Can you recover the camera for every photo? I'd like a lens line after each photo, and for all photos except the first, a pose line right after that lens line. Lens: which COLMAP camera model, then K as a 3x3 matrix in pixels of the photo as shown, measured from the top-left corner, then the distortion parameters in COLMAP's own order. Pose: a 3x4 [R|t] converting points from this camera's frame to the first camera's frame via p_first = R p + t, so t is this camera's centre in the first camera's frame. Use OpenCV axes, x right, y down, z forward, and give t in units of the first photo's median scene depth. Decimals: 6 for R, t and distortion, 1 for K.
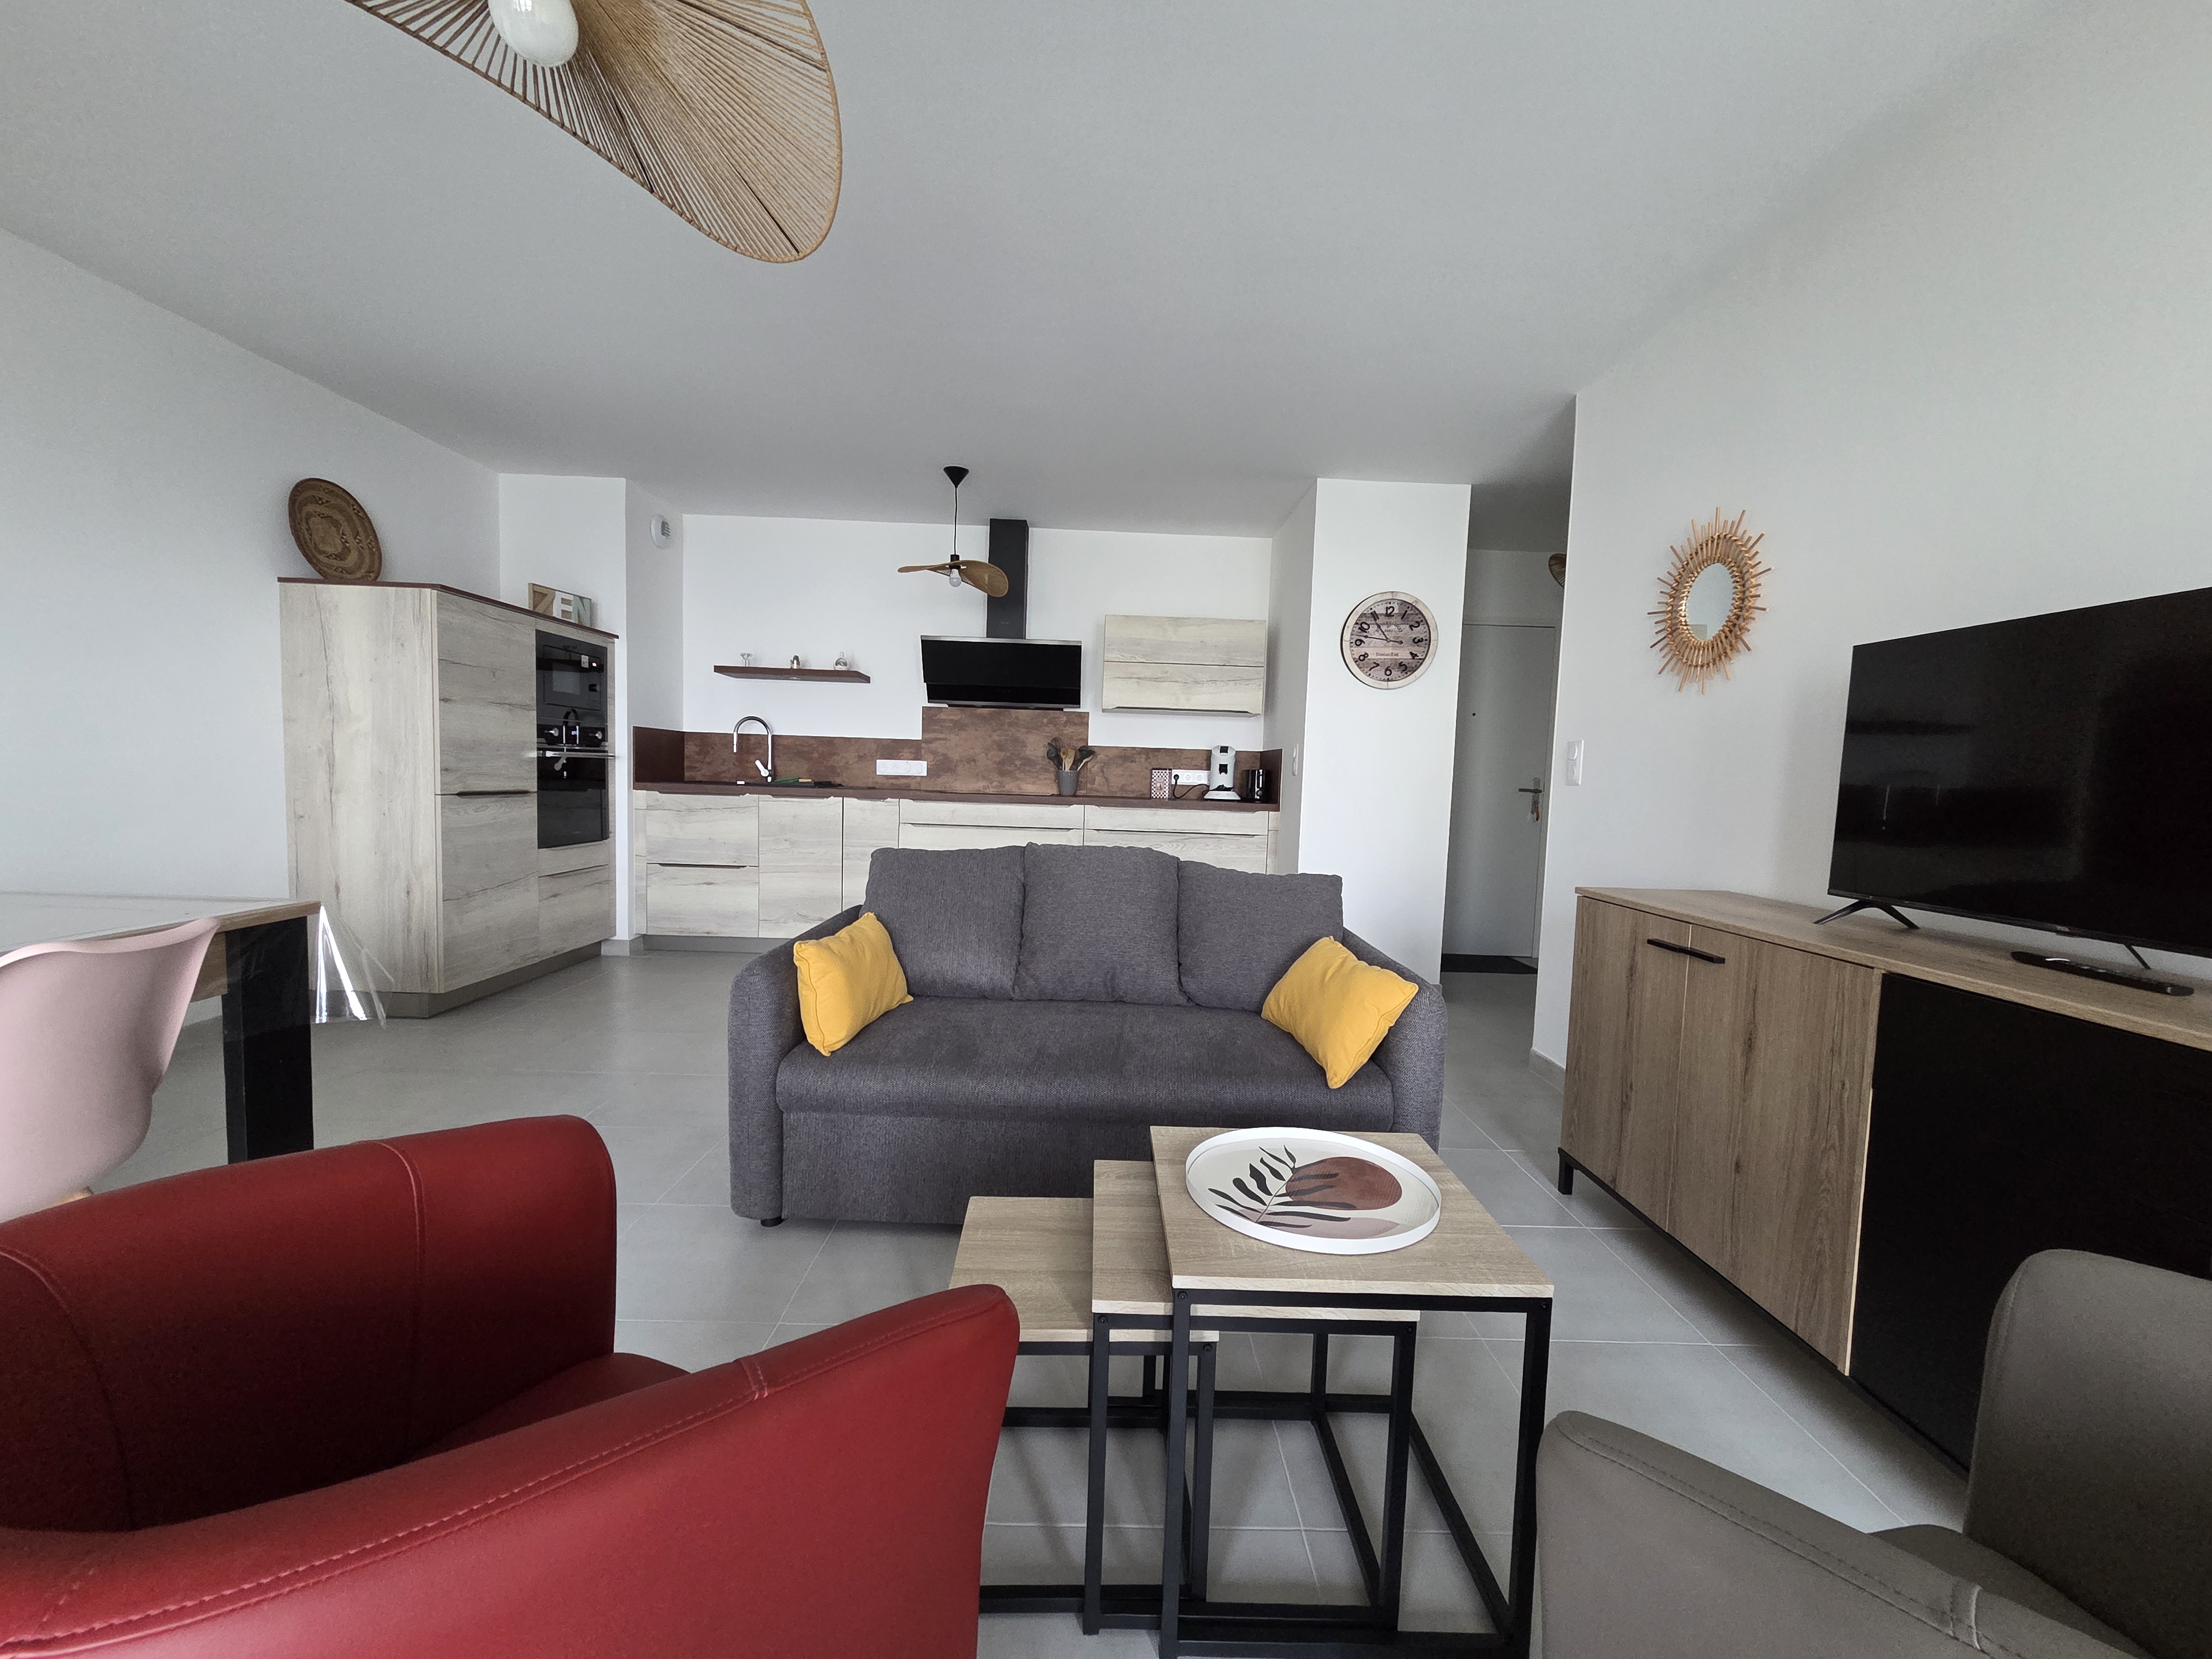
lens RADIAL K [[898.4, 0, 1111.1], [0, 898.4, 839.0], [0, 0, 1]] dist [0.011216, -0.003690]
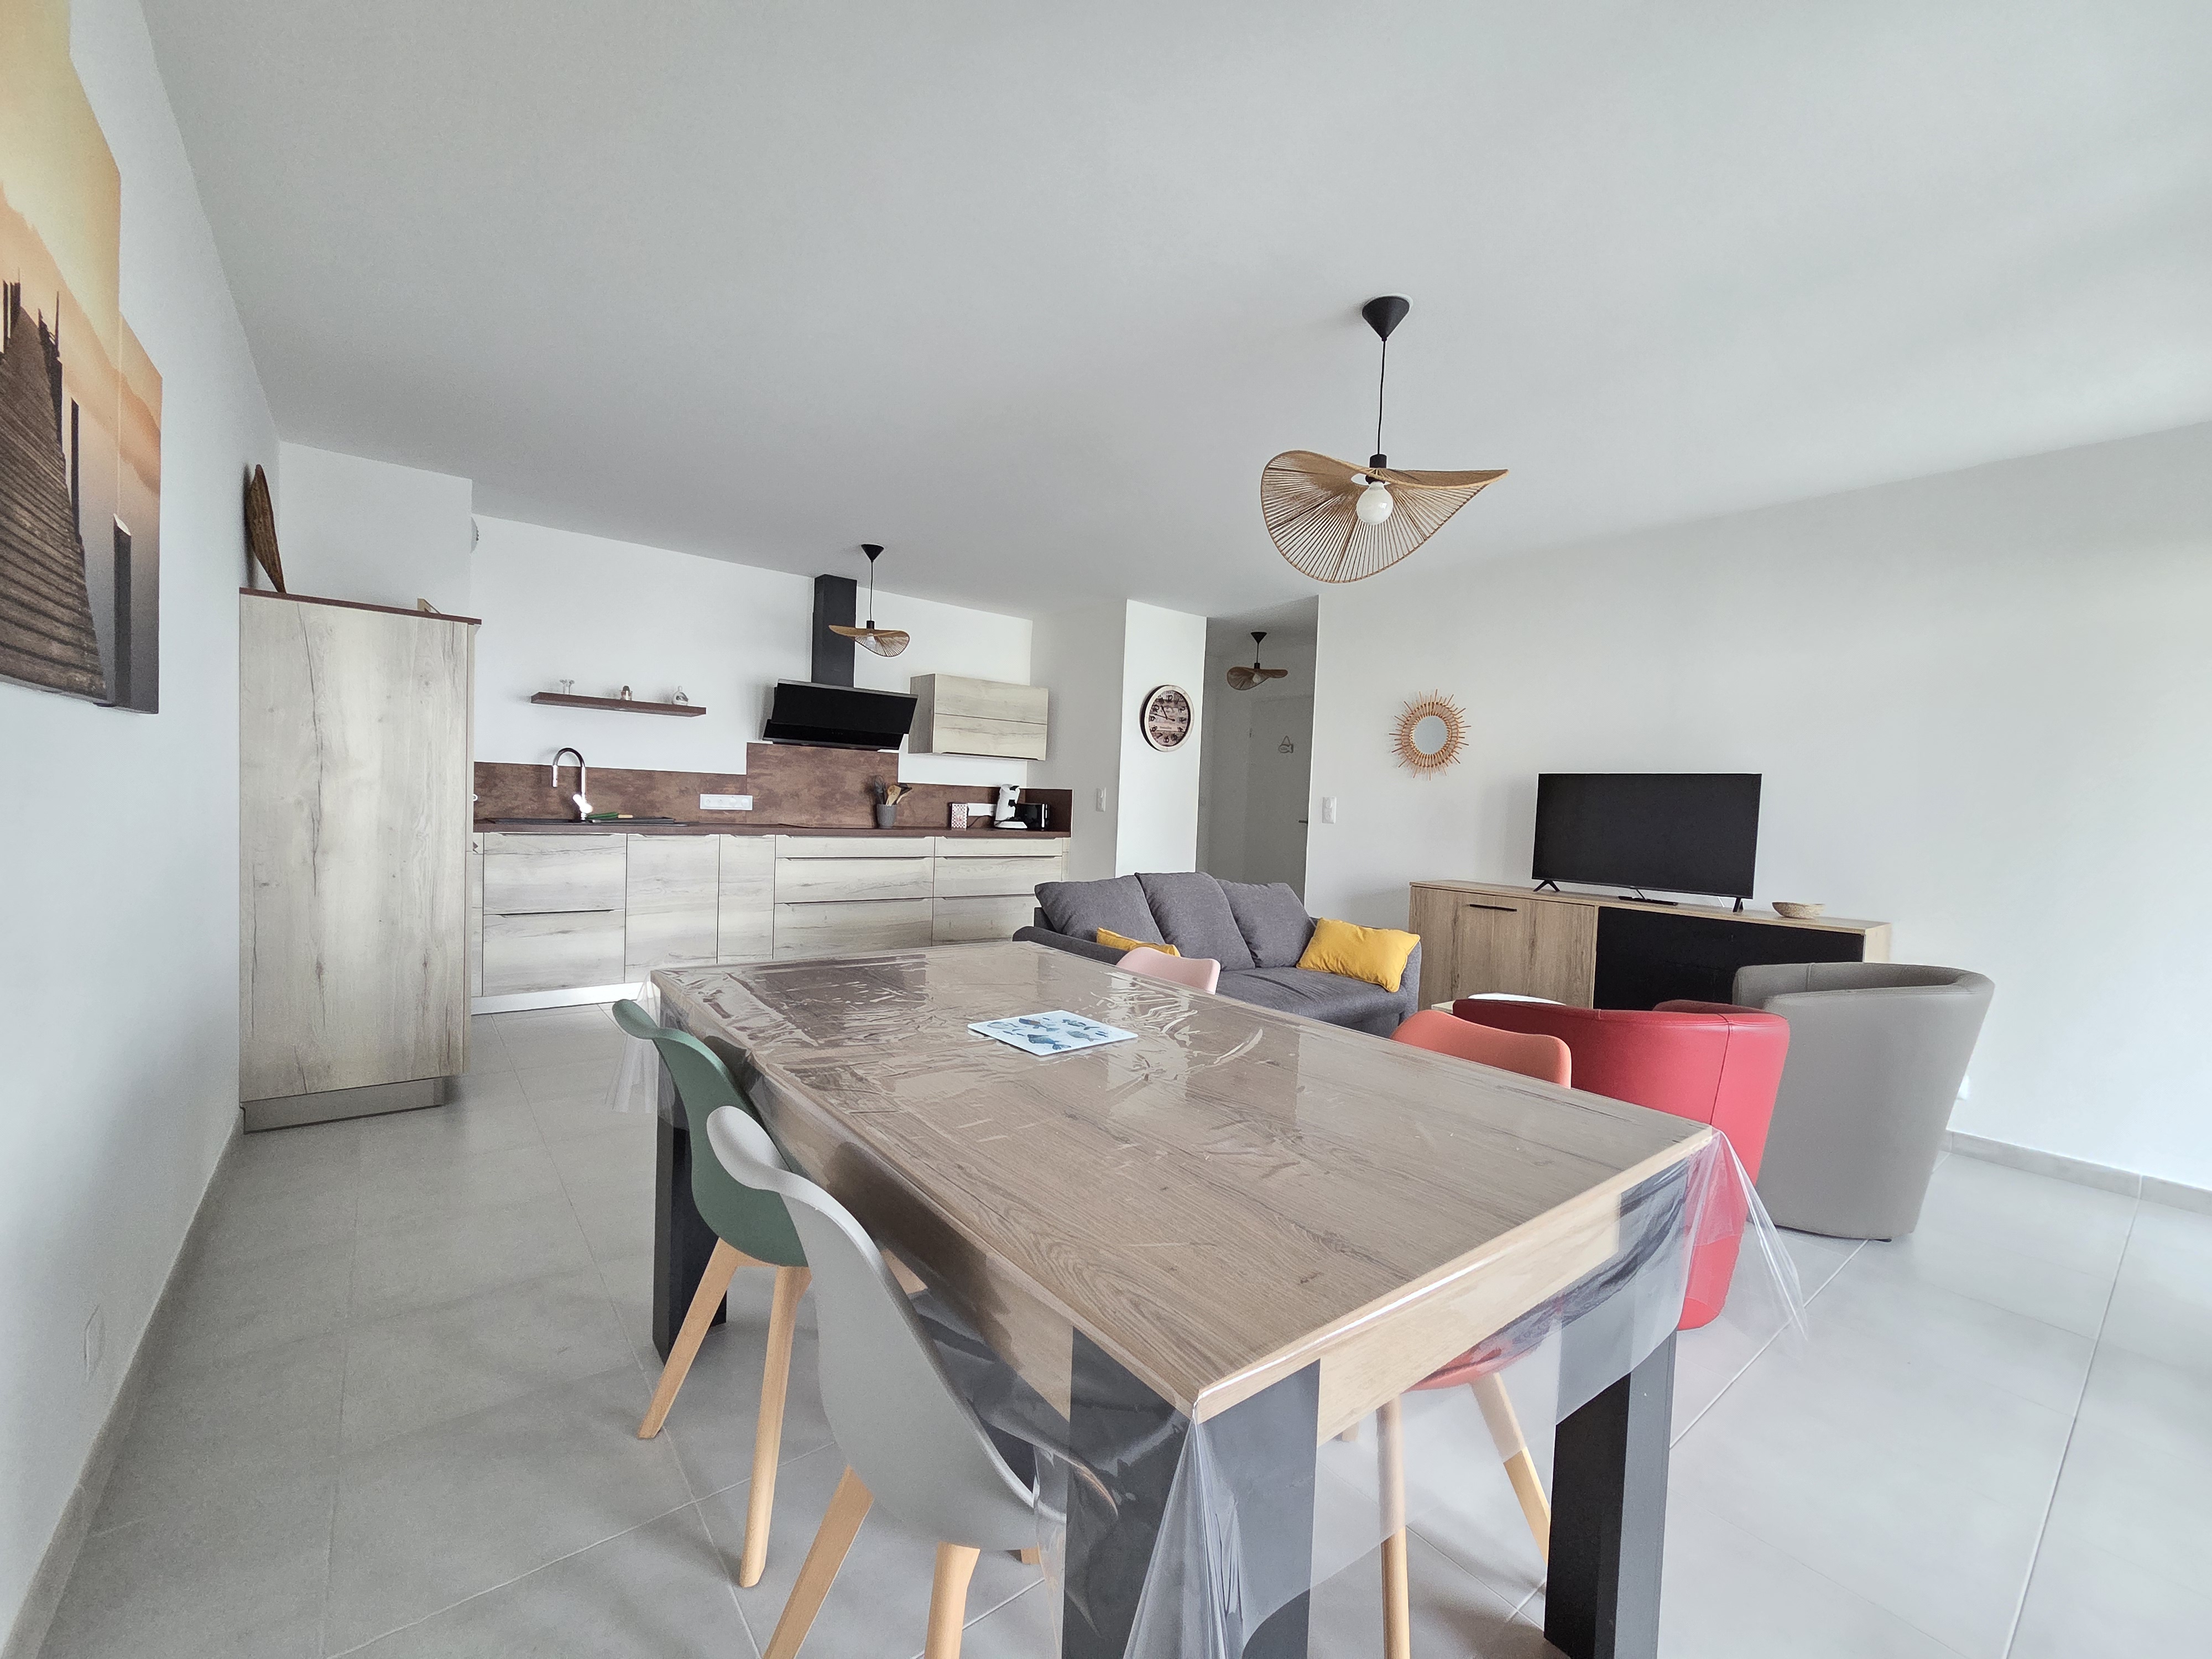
lens RADIAL K [[898.4, 0, 1111.1], [0, 898.4, 839.0], [0, 0, 1]] dist [0.011216, -0.003690]
pose [[0.793782, -0.027250, 0.607592, -0.582702], [0.030882, 0.999513, 0.004481, -0.033643], [-0.607418, 0.015207, 0.794237, -0.074653]]
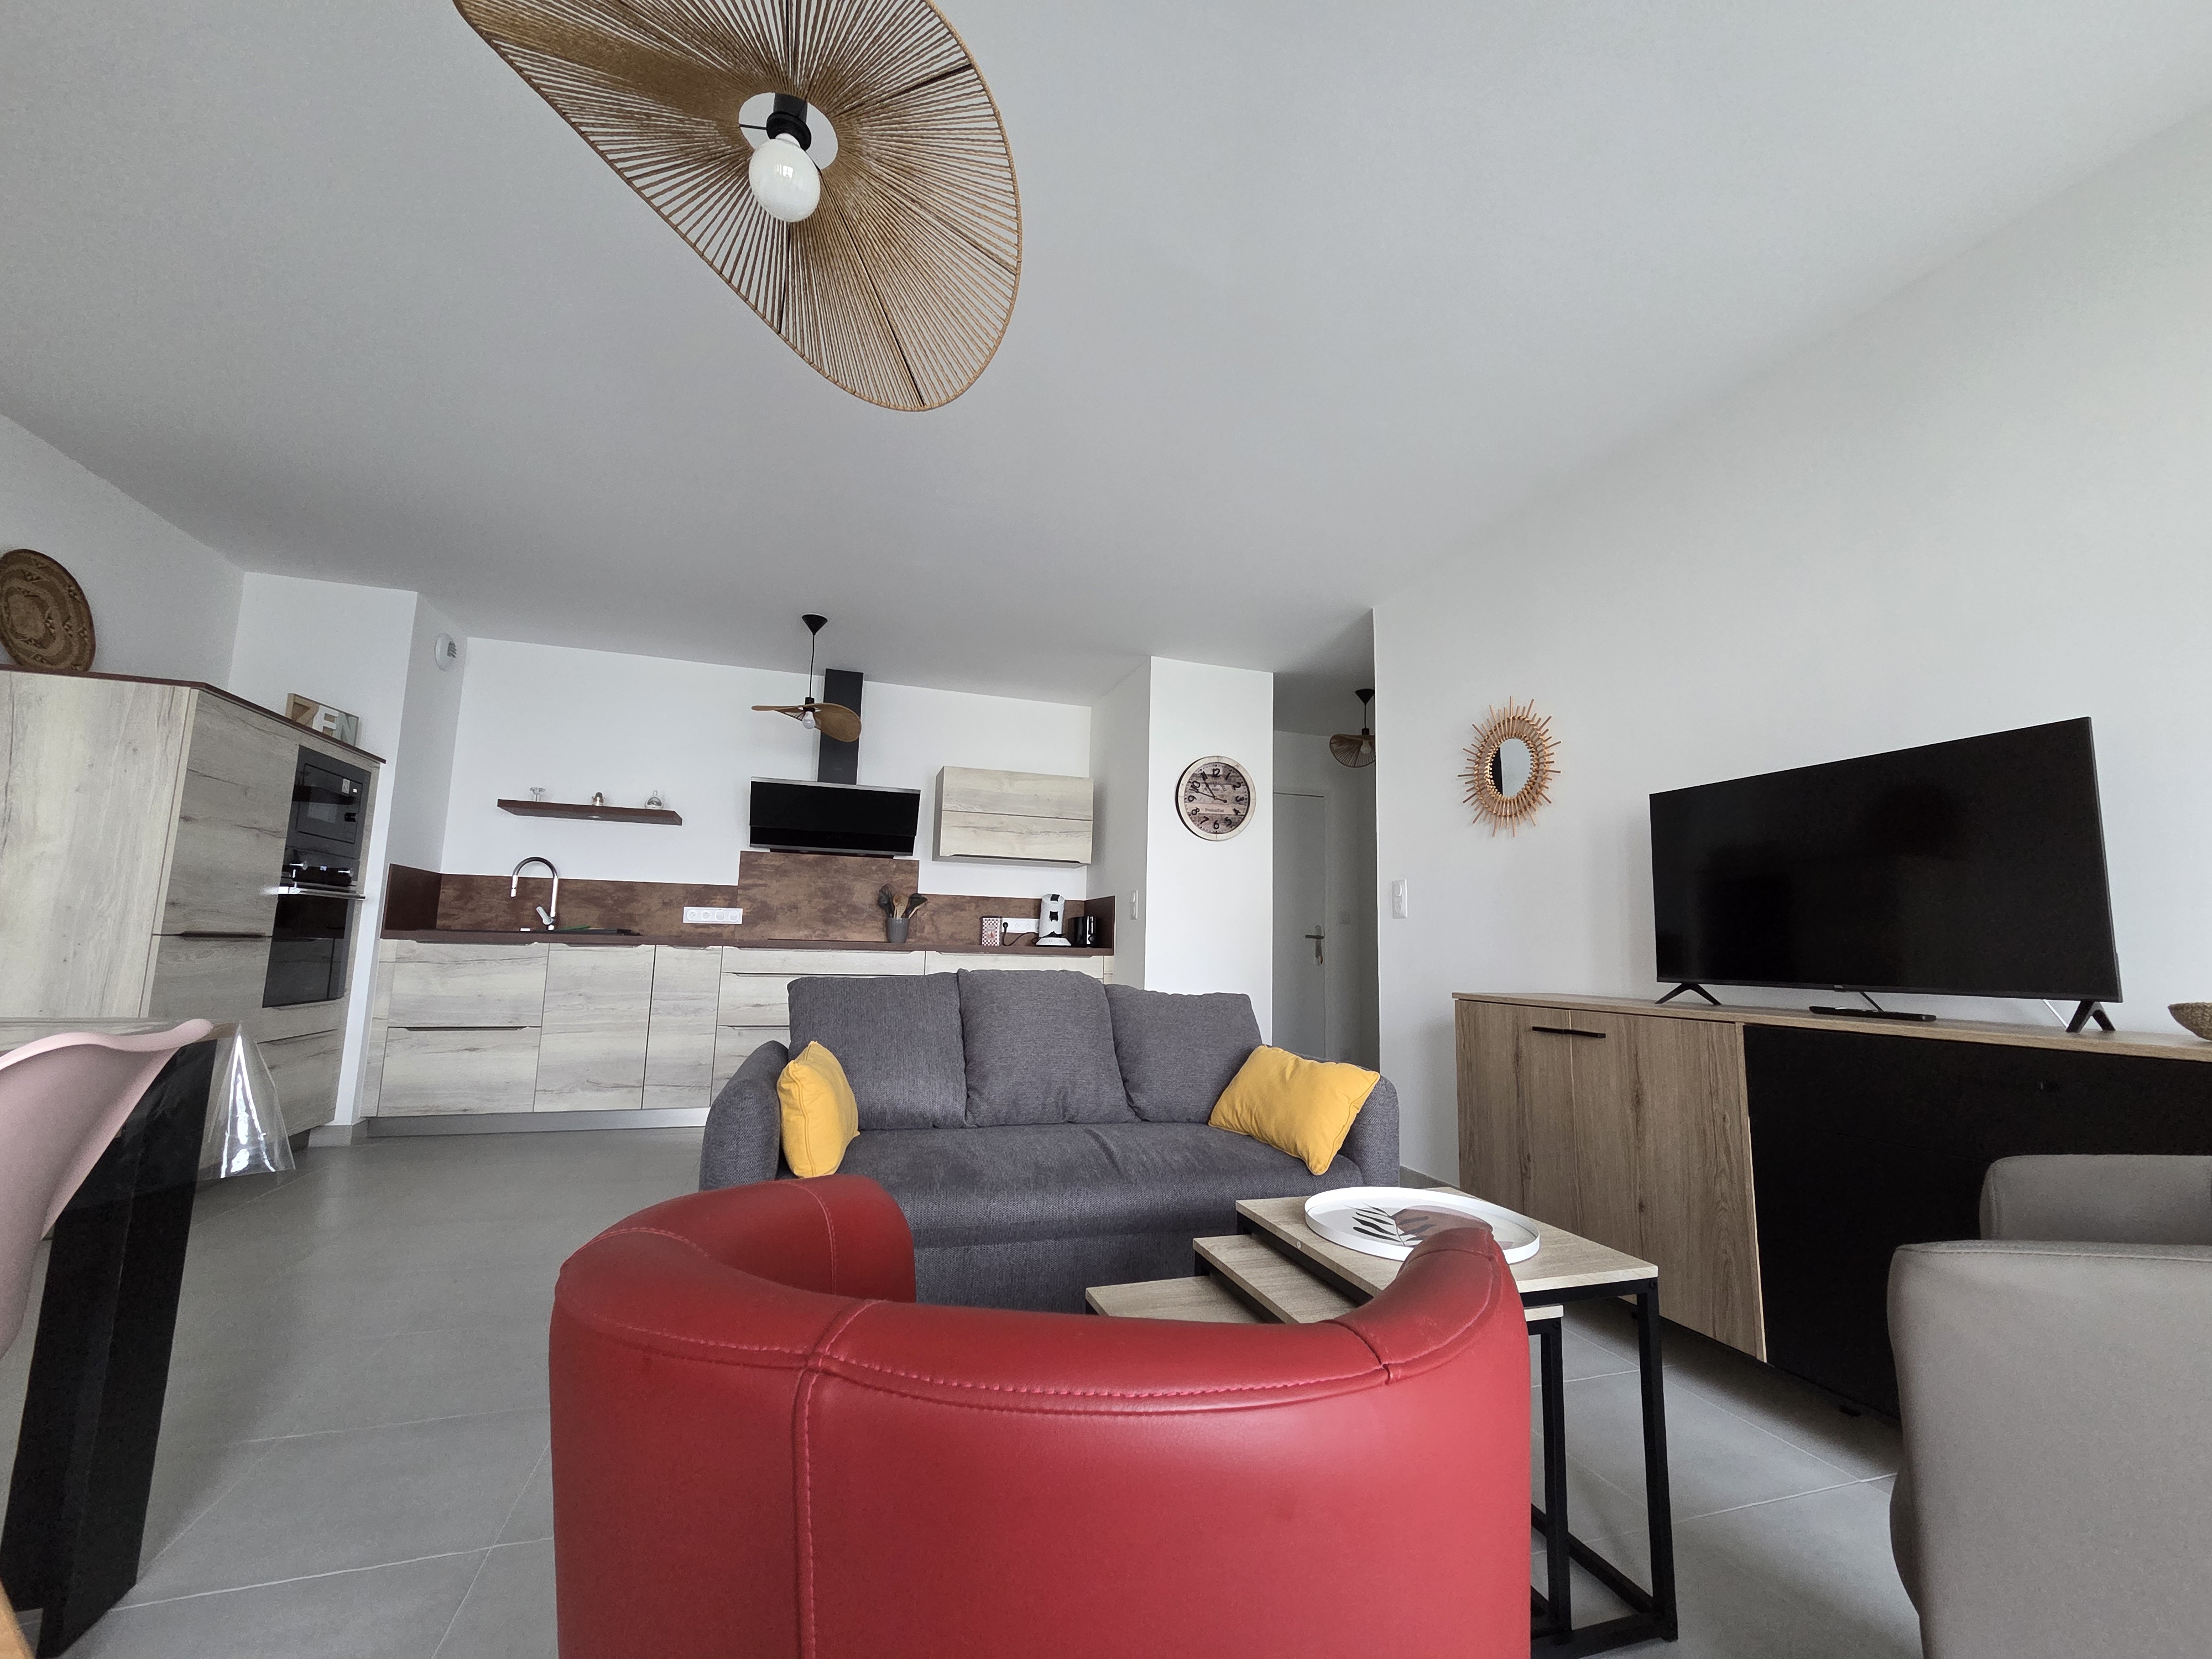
lens RADIAL K [[898.4, 0, 1111.1], [0, 898.4, 839.0], [0, 0, 1]] dist [0.011216, -0.003690]
pose [[0.955827, 0.025812, 0.292794, -0.131757], [0.029537, 0.982659, -0.183053, 0.029043], [-0.292442, 0.183615, 0.938490, -0.007613]]
